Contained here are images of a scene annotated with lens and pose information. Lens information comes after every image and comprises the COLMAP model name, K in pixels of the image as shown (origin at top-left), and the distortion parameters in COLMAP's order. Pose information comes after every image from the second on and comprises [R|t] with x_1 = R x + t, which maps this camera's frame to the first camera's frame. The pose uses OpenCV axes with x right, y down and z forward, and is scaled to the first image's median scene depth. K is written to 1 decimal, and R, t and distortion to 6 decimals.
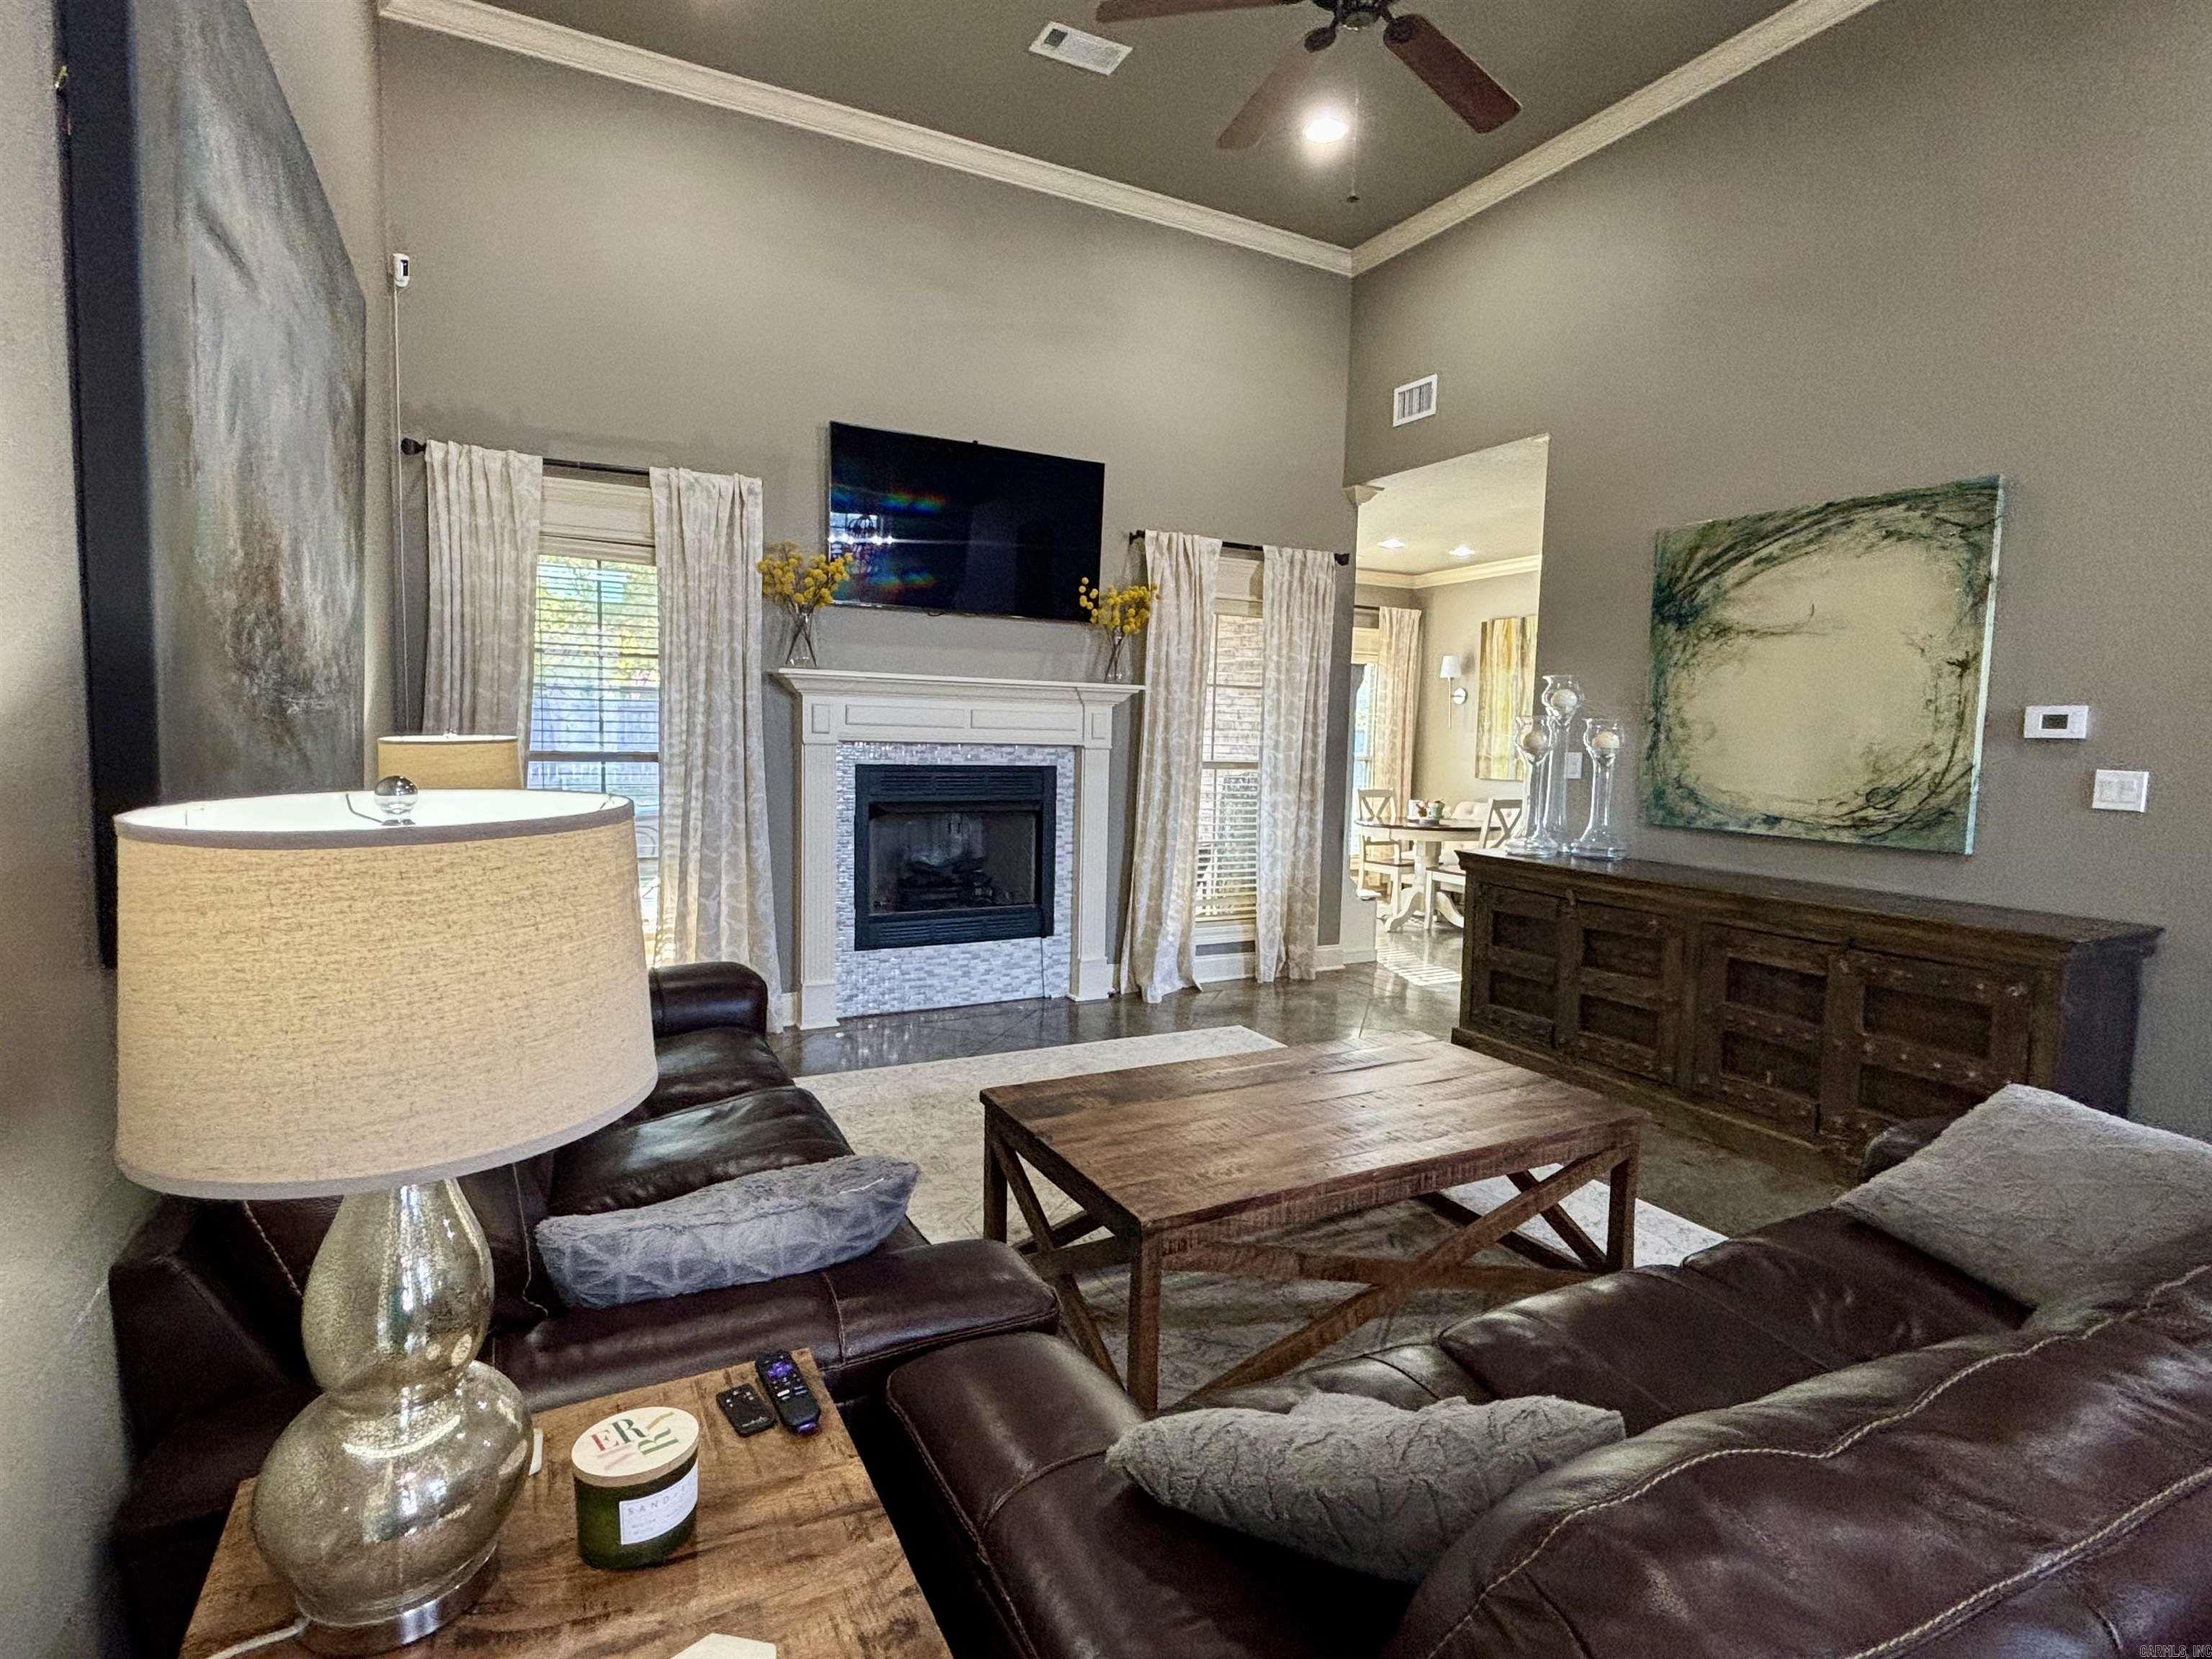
lens RADIAL K [[1100.1, 0, 1100.1], [0, 1100.1, 828.2], [0, 0, 1]] dist [0.007066, -0.009586]
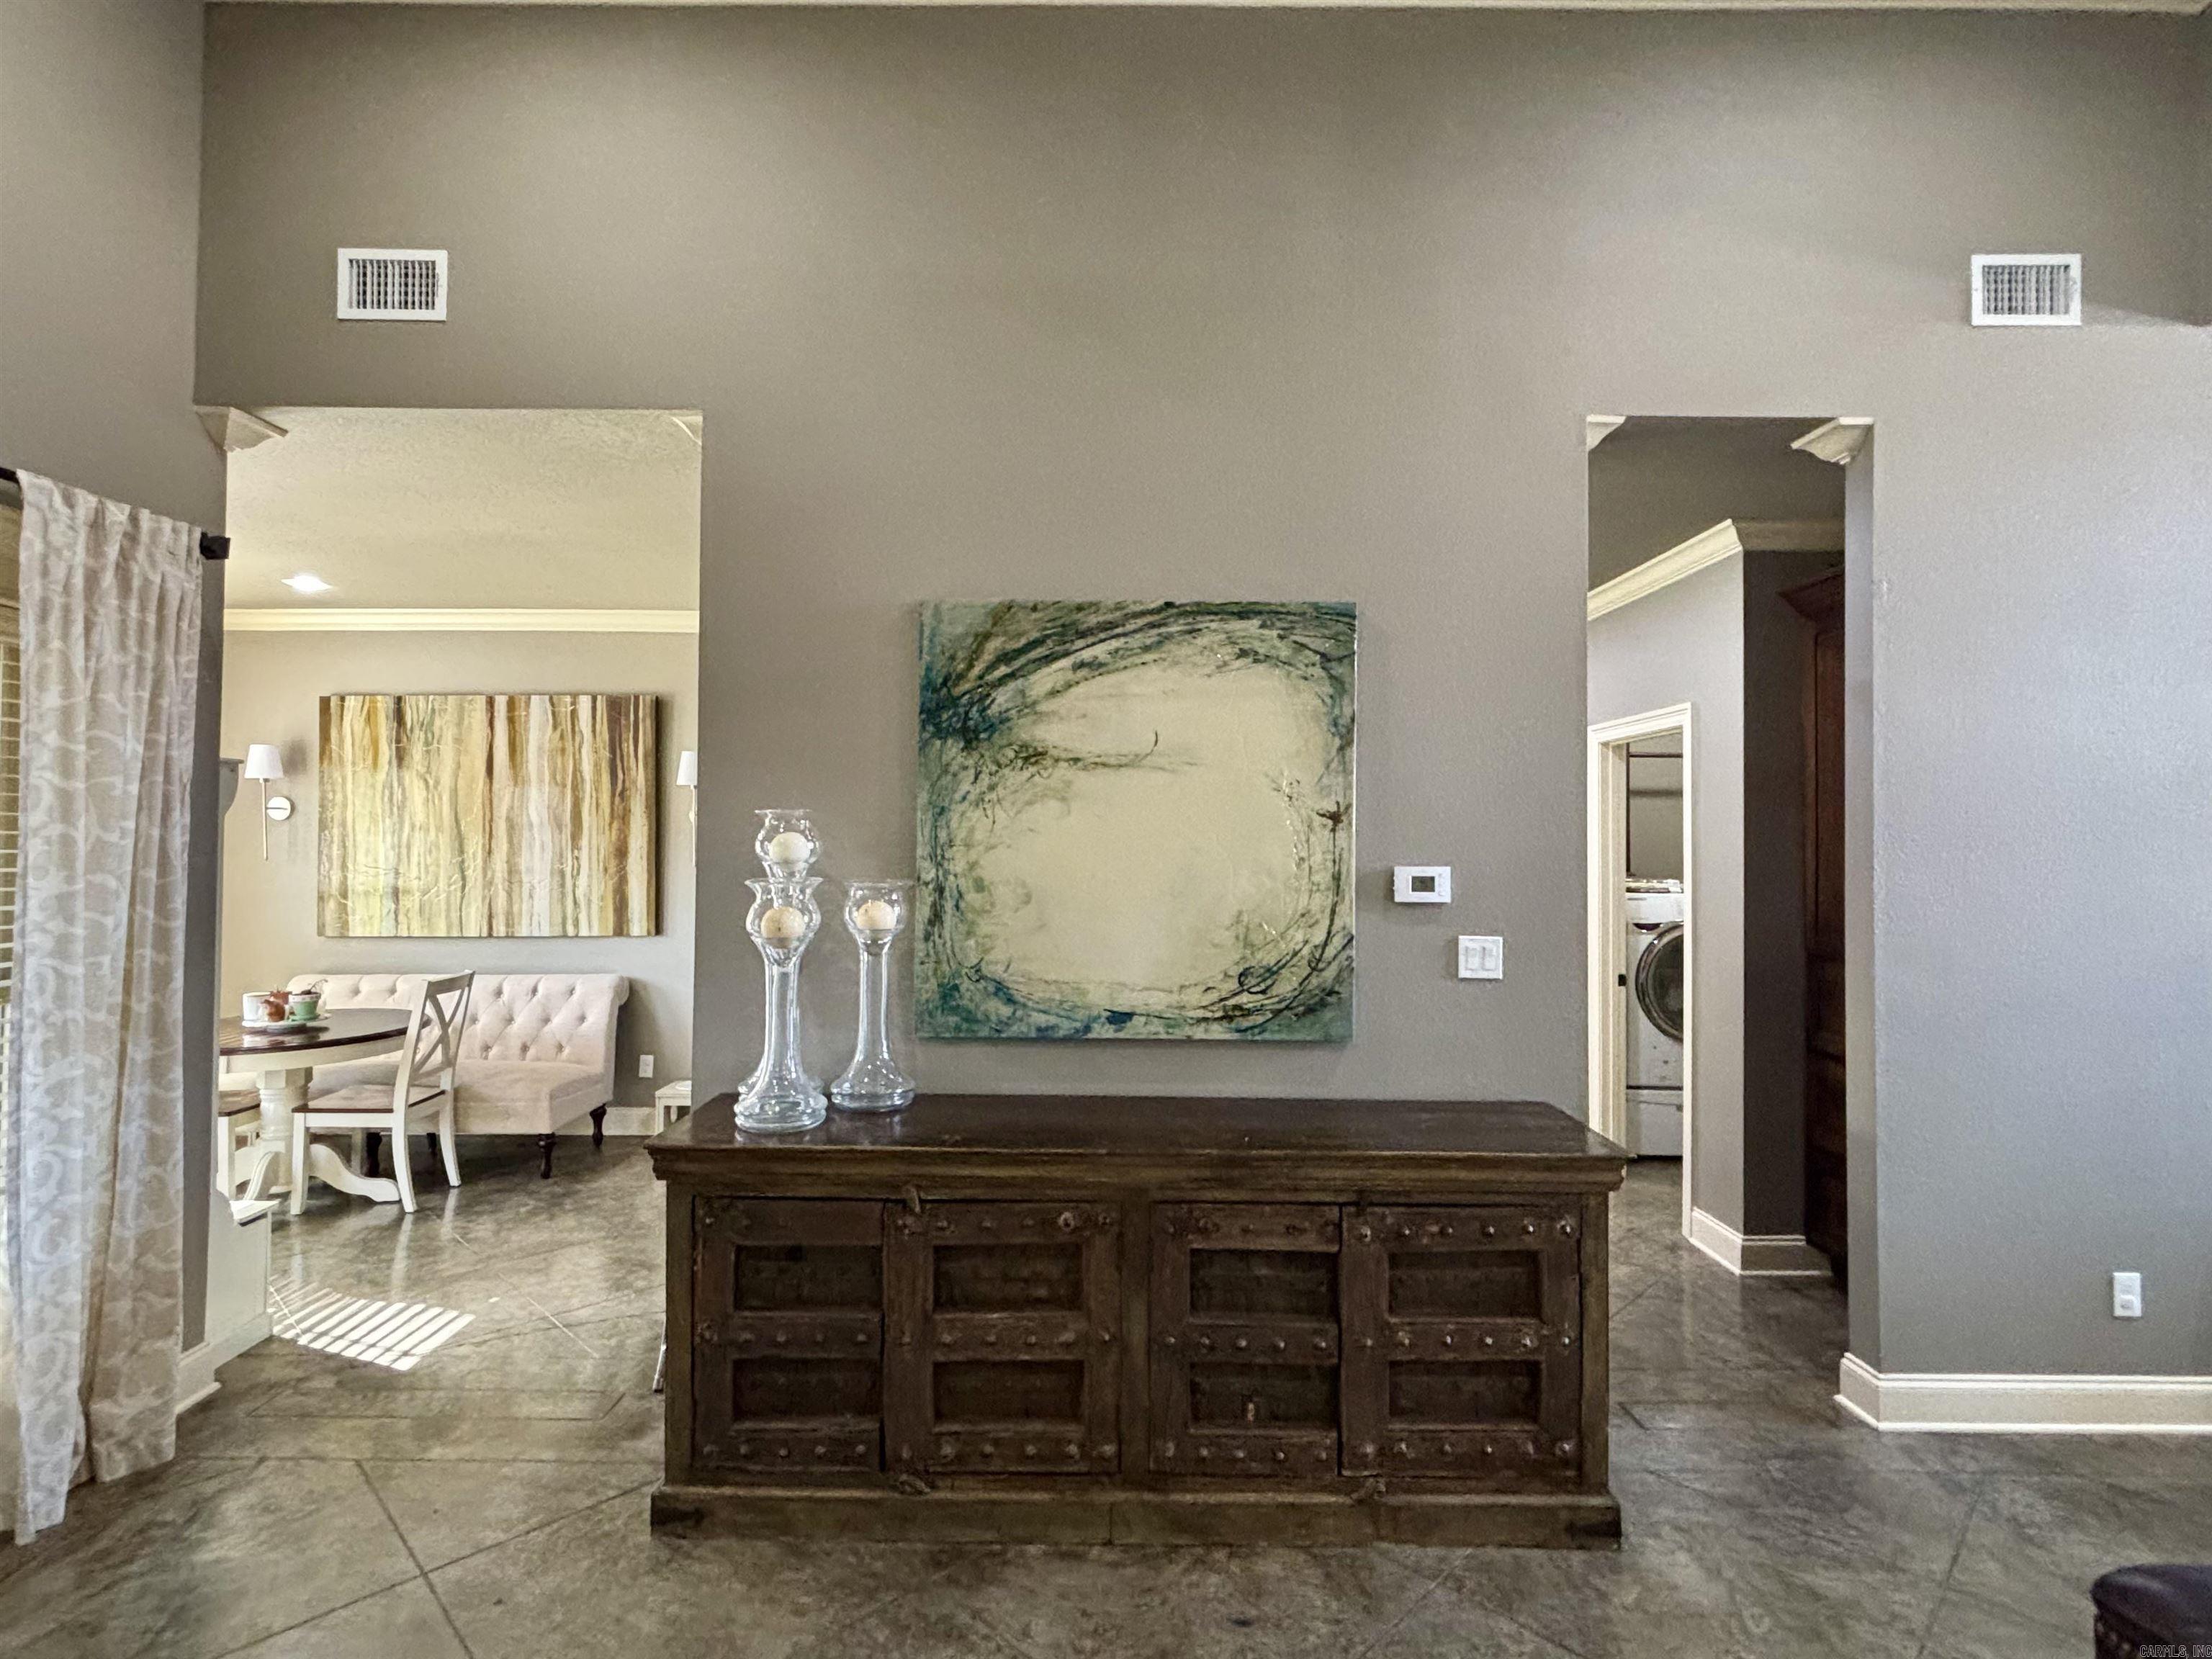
lens RADIAL K [[1100.1, 0, 1114.9], [0, 1100.1, 815.0], [0, 0, 1]] dist [0.007066, -0.009586]
pose [[0.460730, 0.006754, 0.887515, -0.036849], [0.081134, 0.995464, -0.049694, -0.098478], [-0.883824, 0.094904, 0.458092, 0.614187]]
